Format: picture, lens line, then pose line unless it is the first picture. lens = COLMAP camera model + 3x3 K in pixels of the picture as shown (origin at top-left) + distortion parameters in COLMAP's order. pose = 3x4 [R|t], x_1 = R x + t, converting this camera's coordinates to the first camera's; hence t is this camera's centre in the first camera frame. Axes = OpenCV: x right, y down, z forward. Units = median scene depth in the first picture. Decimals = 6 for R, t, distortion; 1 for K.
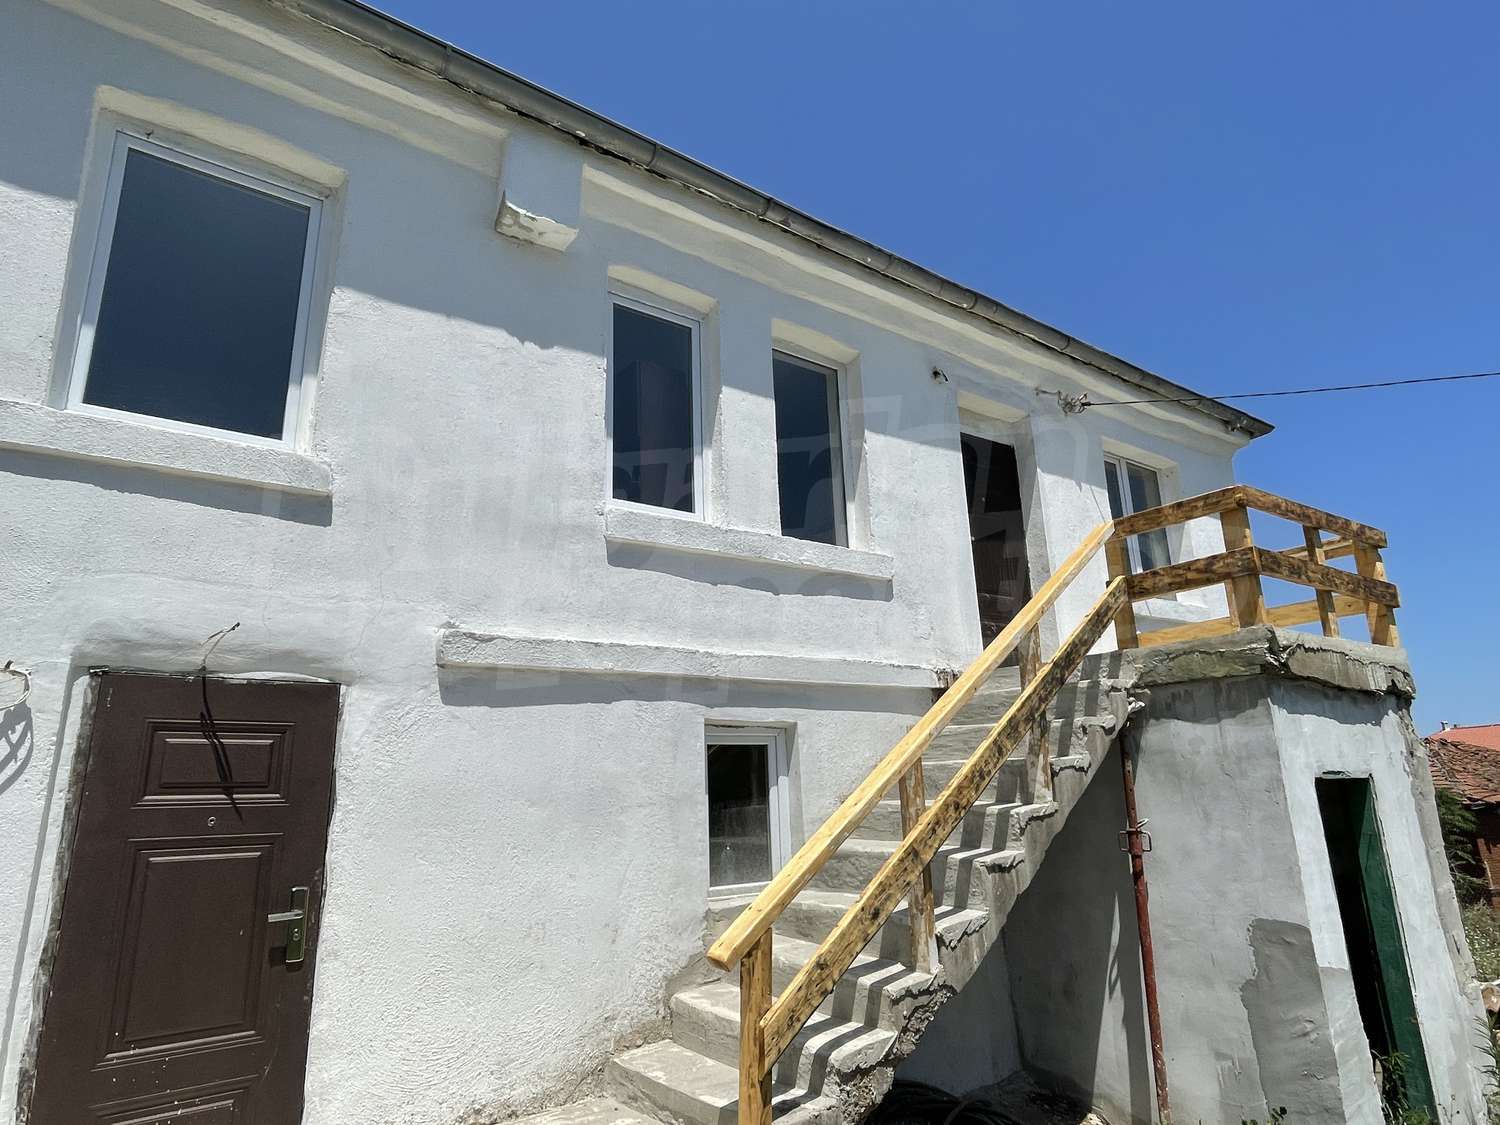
lens RADIAL K [[861.5, 0, 746.3], [0, 861.5, 564.6], [0, 0, 1]] dist [-0.002474, -0.001210]
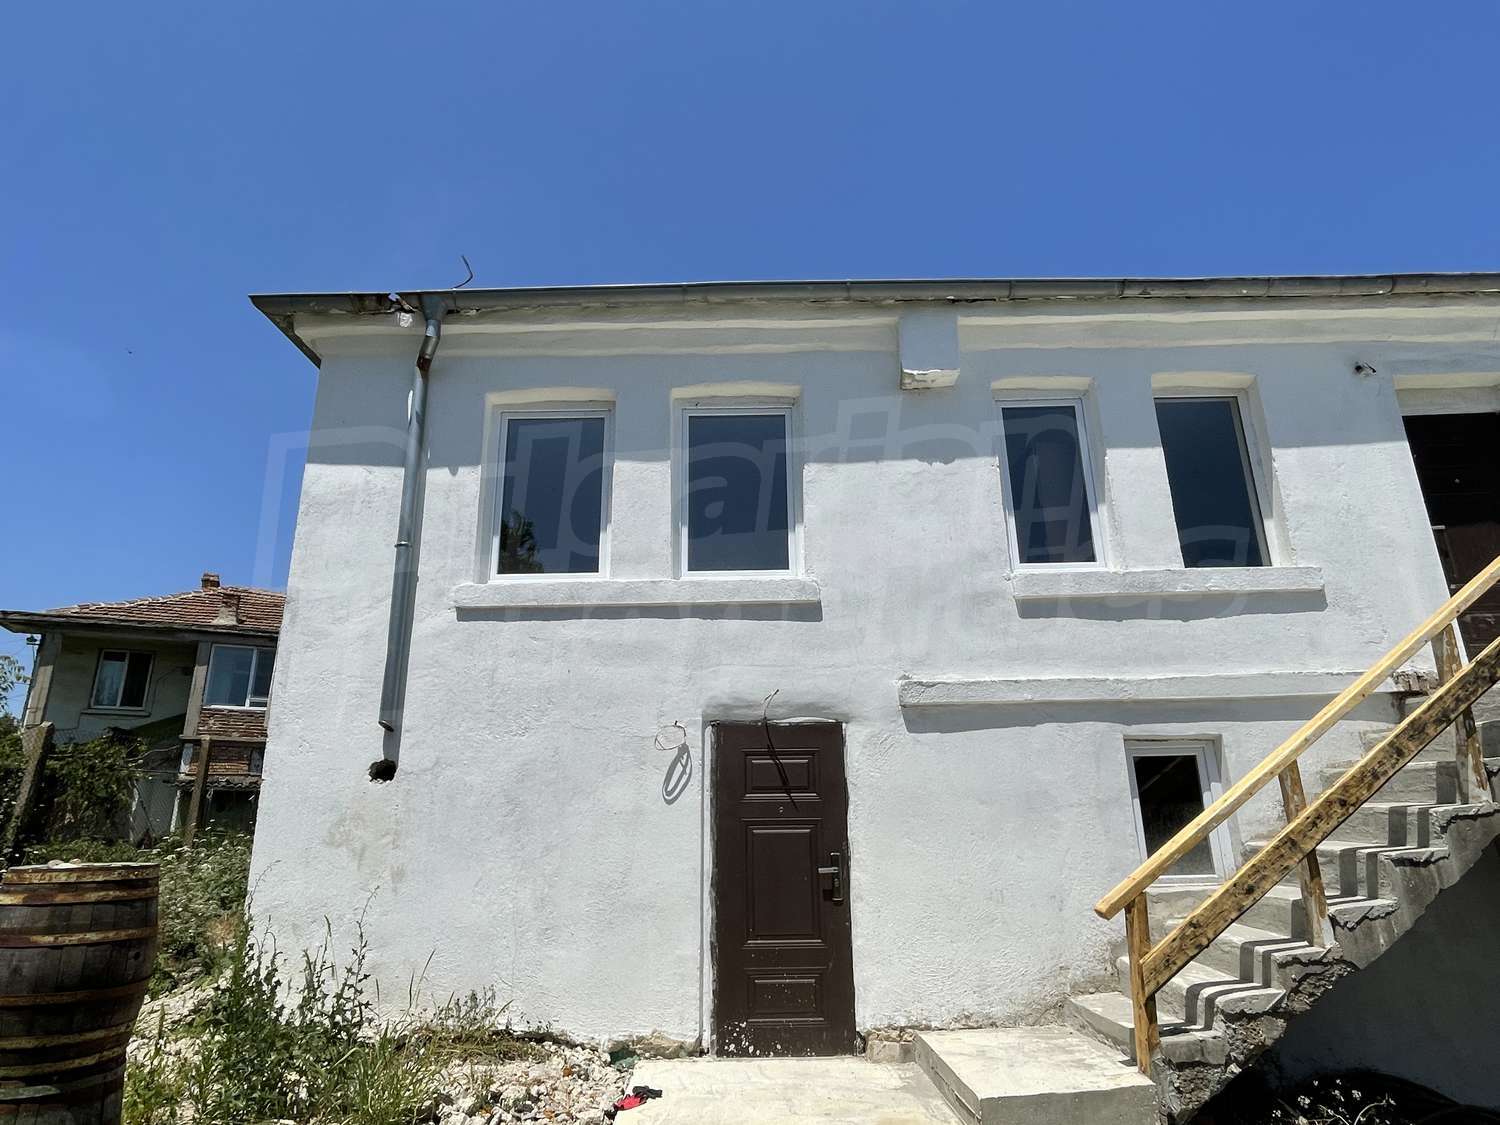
lens RADIAL K [[861.5, 0, 743.0], [0, 861.5, 549.6], [0, 0, 1]] dist [-0.002474, -0.001210]
pose [[0.807558, -0.166235, -0.565877, 0.272319], [0.140952, 0.986051, -0.088517, -0.048910], [0.572698, -0.008279, 0.819724, -0.320312]]
